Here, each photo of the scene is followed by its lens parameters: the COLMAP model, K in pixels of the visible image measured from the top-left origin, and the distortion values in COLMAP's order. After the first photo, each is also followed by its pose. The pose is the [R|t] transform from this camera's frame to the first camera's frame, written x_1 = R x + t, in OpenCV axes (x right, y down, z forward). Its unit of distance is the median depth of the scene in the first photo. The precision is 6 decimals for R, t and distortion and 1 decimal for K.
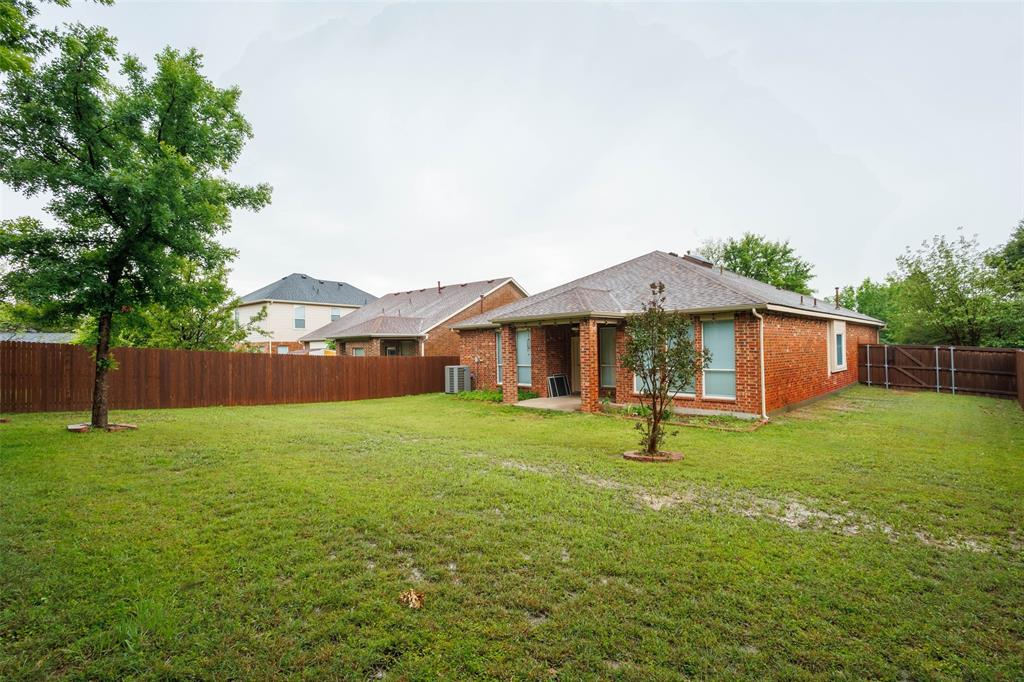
lens RADIAL K [[467.3, 0, 512.0], [0, 467.3, 341.0], [0, 0, 1]] dist [0.008753, -0.000085]
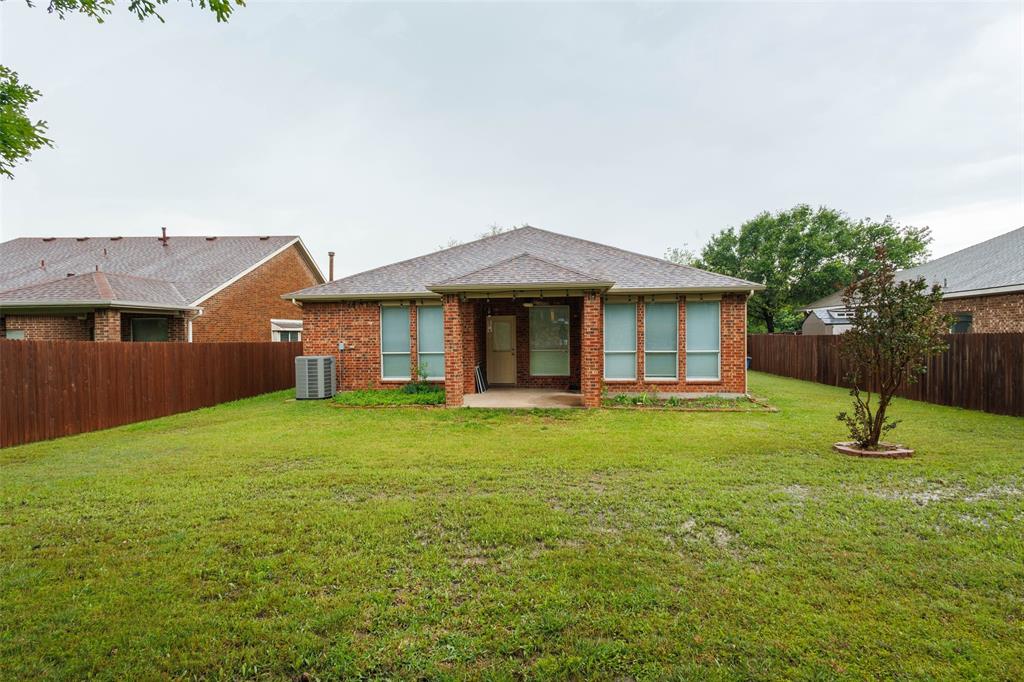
lens RADIAL K [[467.3, 0, 512.0], [0, 467.3, 341.0], [0, 0, 1]] dist [0.008753, -0.000085]
pose [[0.777639, -0.006040, 0.628682, -0.343046], [-0.010791, 0.999678, 0.022952, 0.015552], [-0.628619, -0.024633, 0.777323, 0.346760]]
